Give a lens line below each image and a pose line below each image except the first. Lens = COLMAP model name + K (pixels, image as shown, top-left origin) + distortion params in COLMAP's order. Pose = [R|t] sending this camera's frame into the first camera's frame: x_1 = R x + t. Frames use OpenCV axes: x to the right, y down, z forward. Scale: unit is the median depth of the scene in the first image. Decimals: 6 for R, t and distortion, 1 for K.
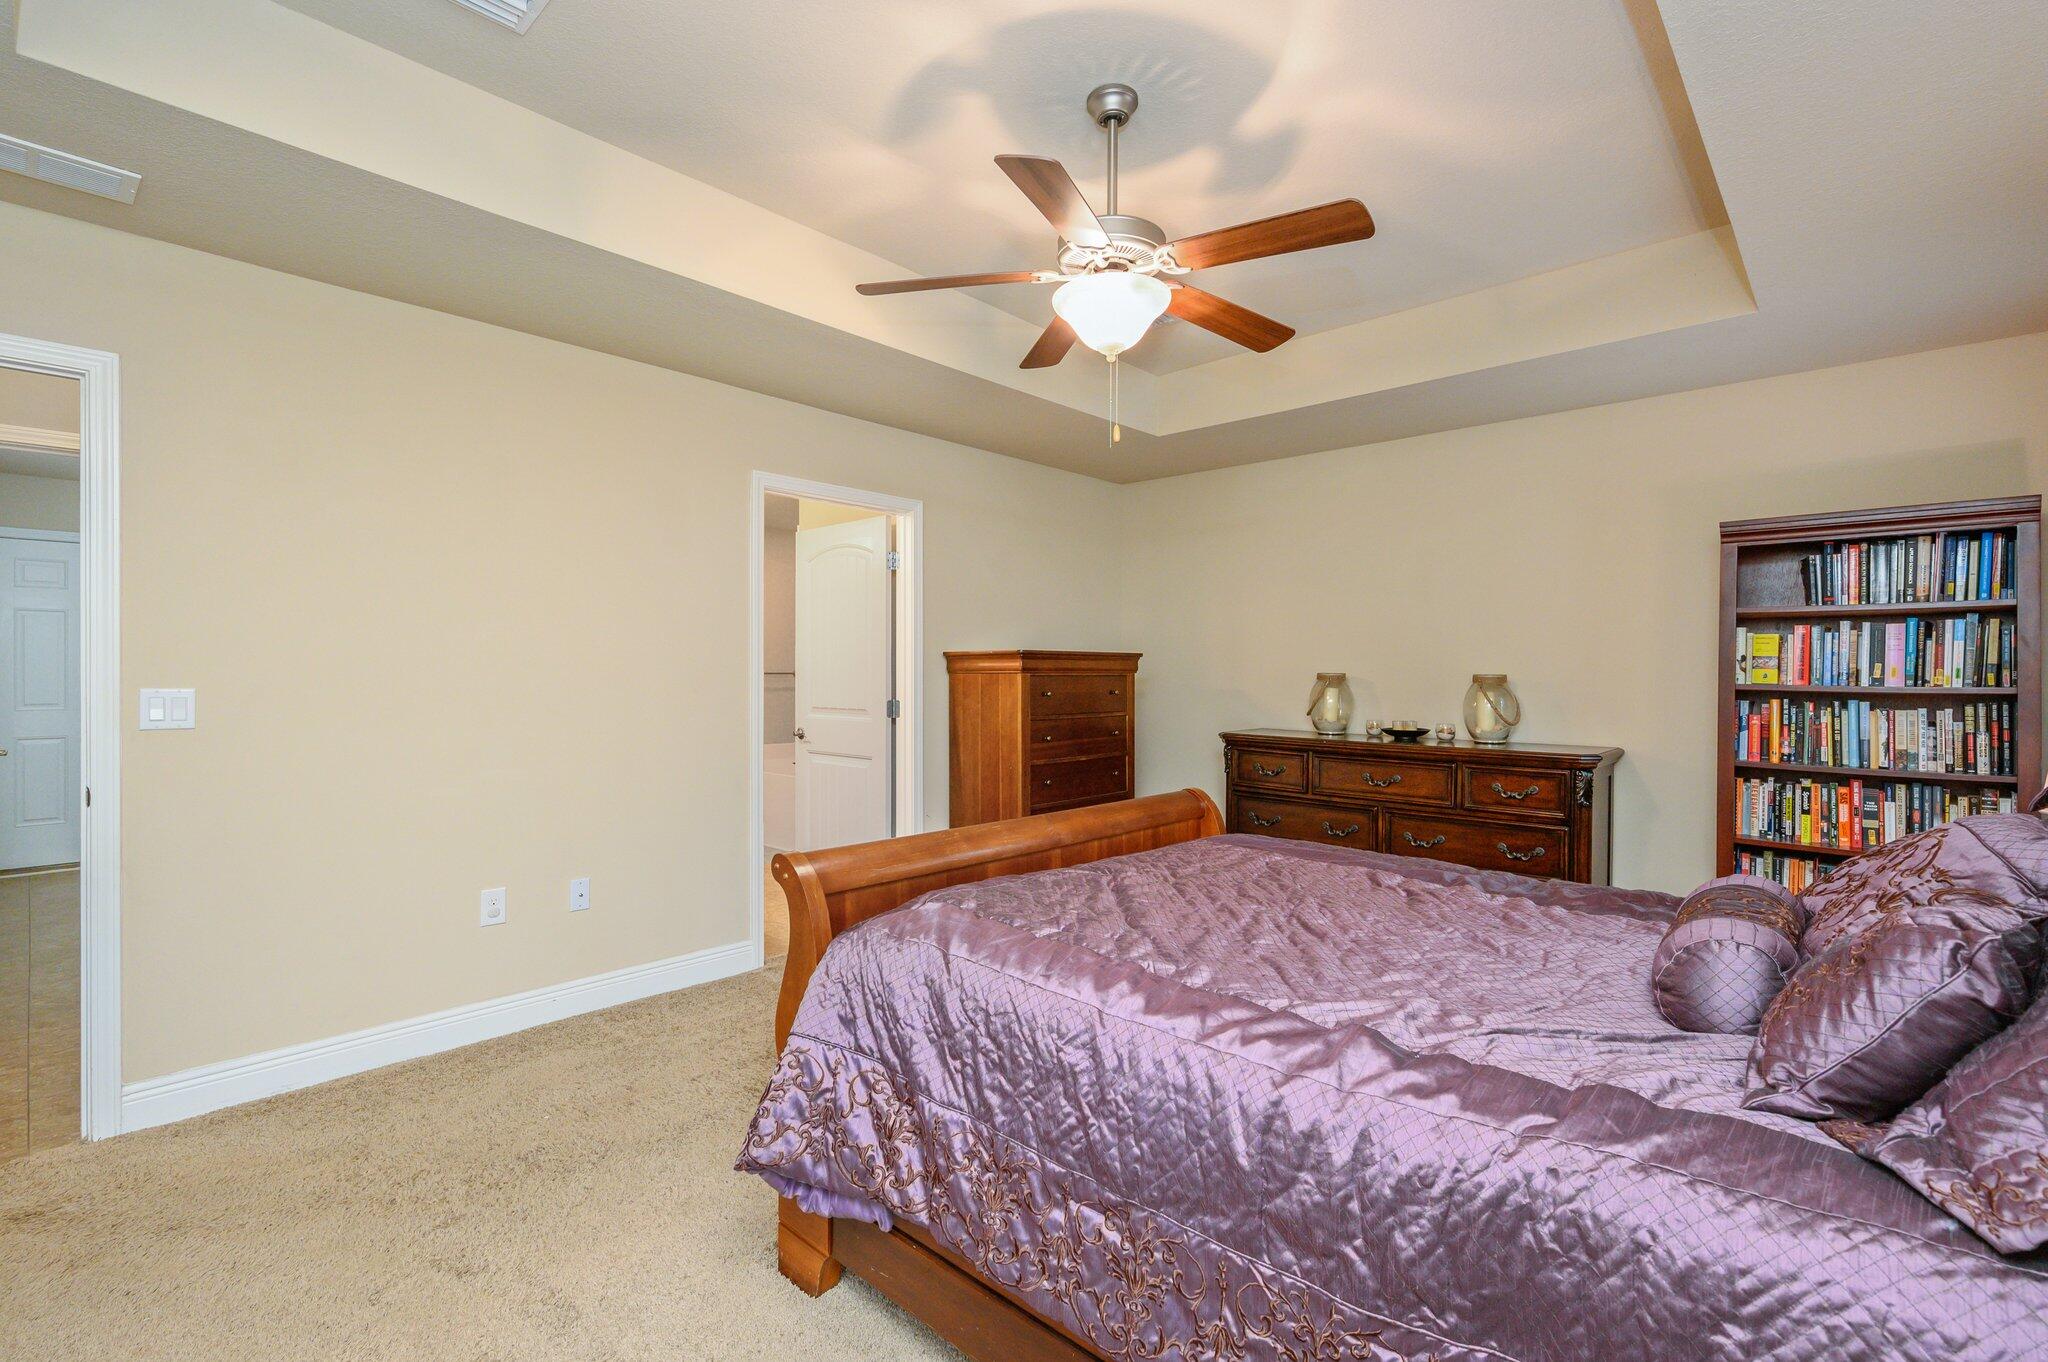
lens RADIAL K [[917.7, 0, 1024.0], [0, 917.7, 681.0], [0, 0, 1]] dist [0.001209, 0.000169]
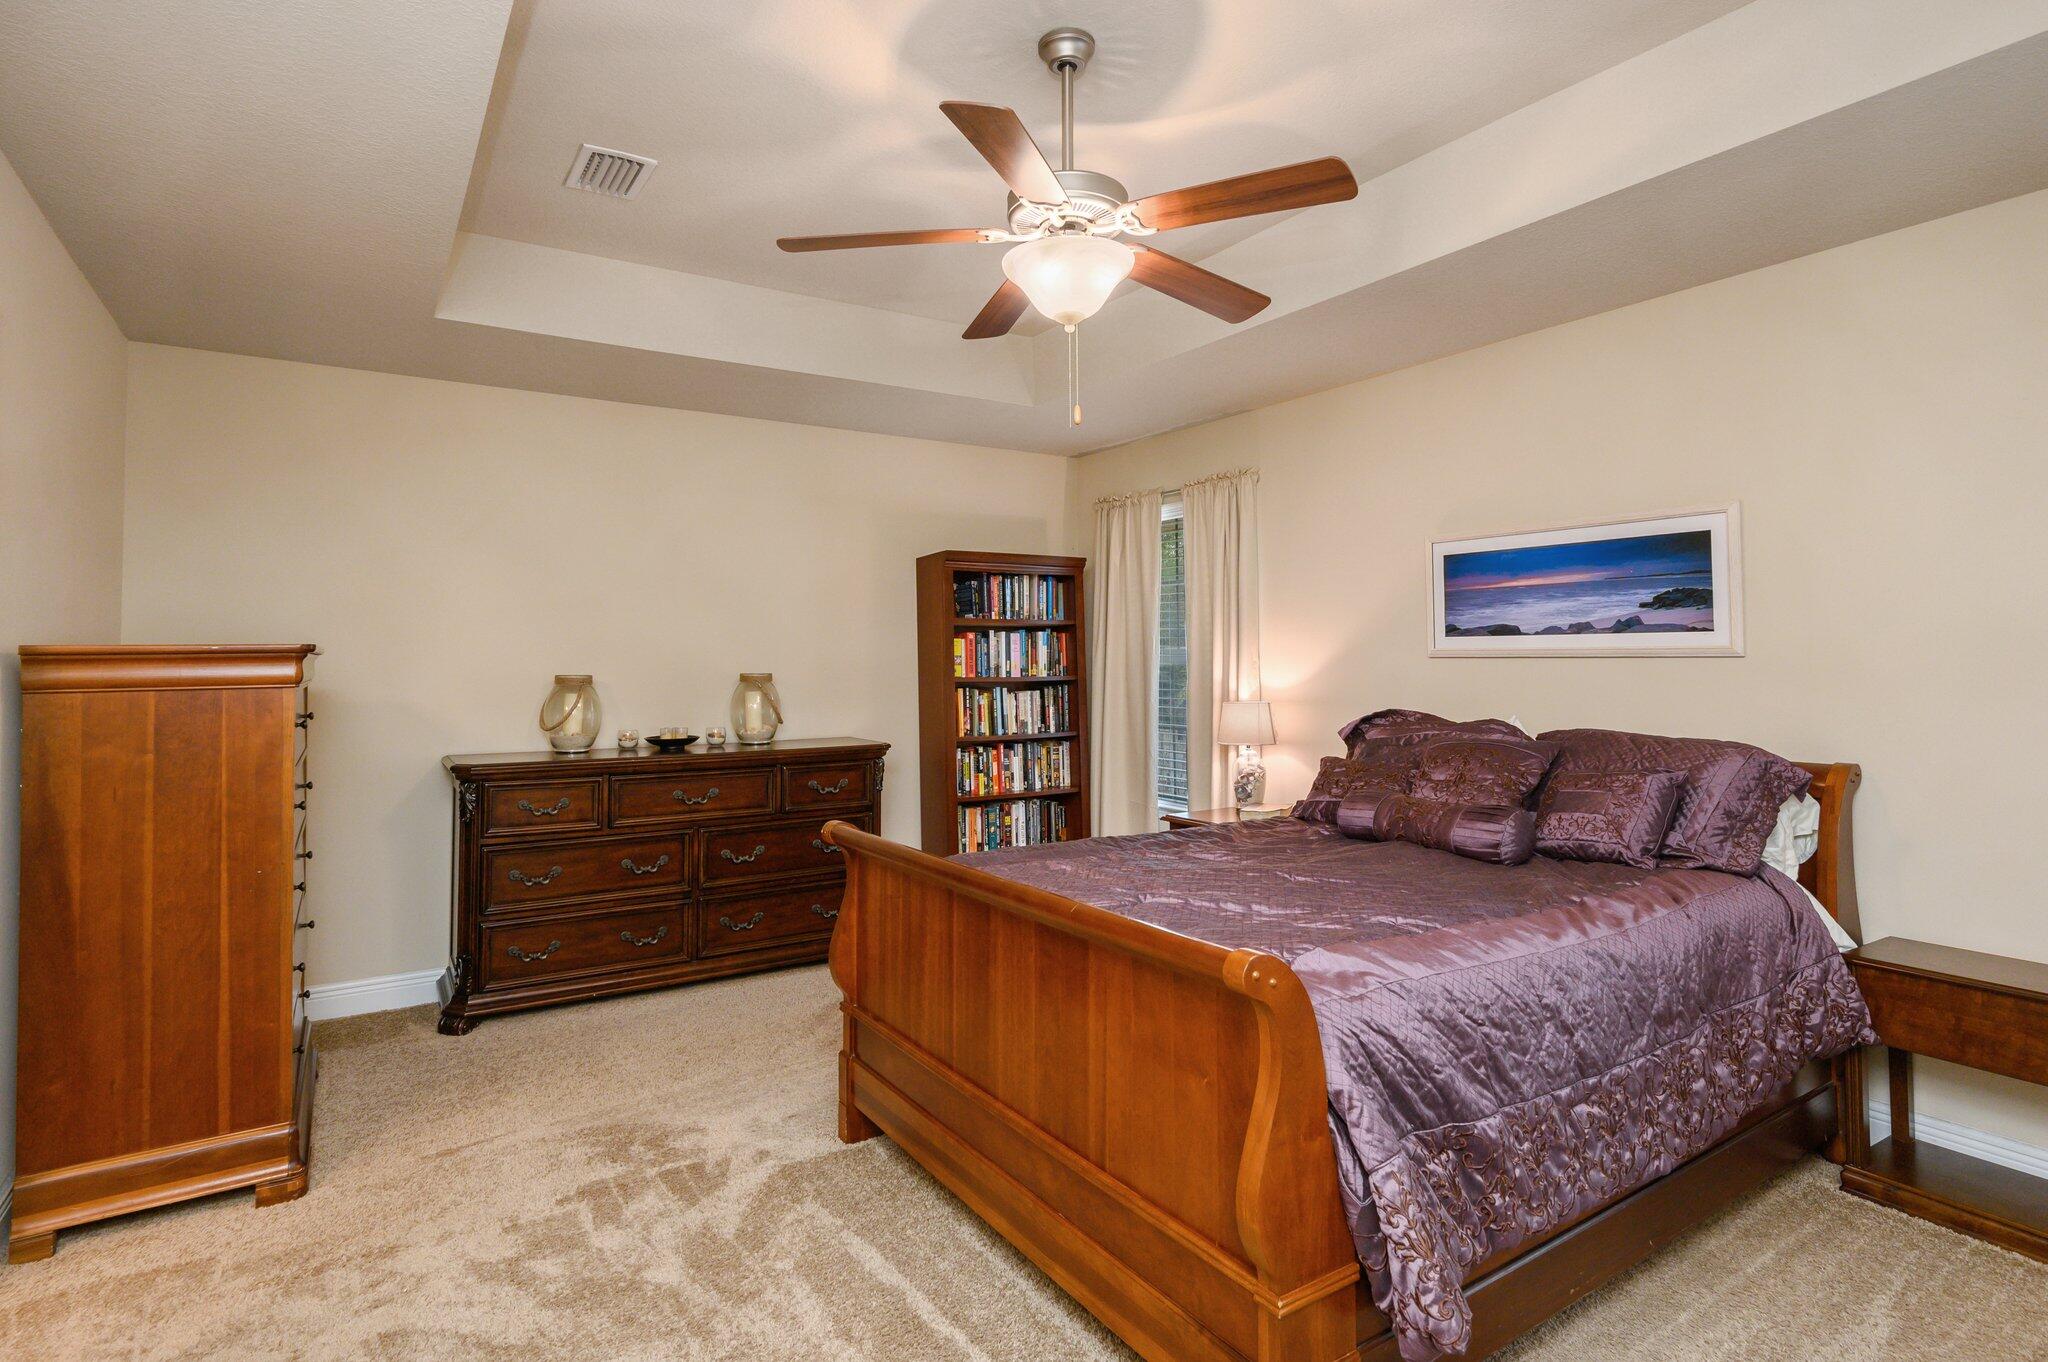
lens RADIAL K [[1047.2, 0, 1025.9], [0, 1047.2, 622.6], [0, 0, 1]] dist [0.000925, 0.000072]
pose [[0.242111, 0.026940, 0.969875, -0.638859], [0.020149, 0.999259, -0.032786, -0.023650], [-0.970039, 0.027480, 0.241389, 0.575437]]
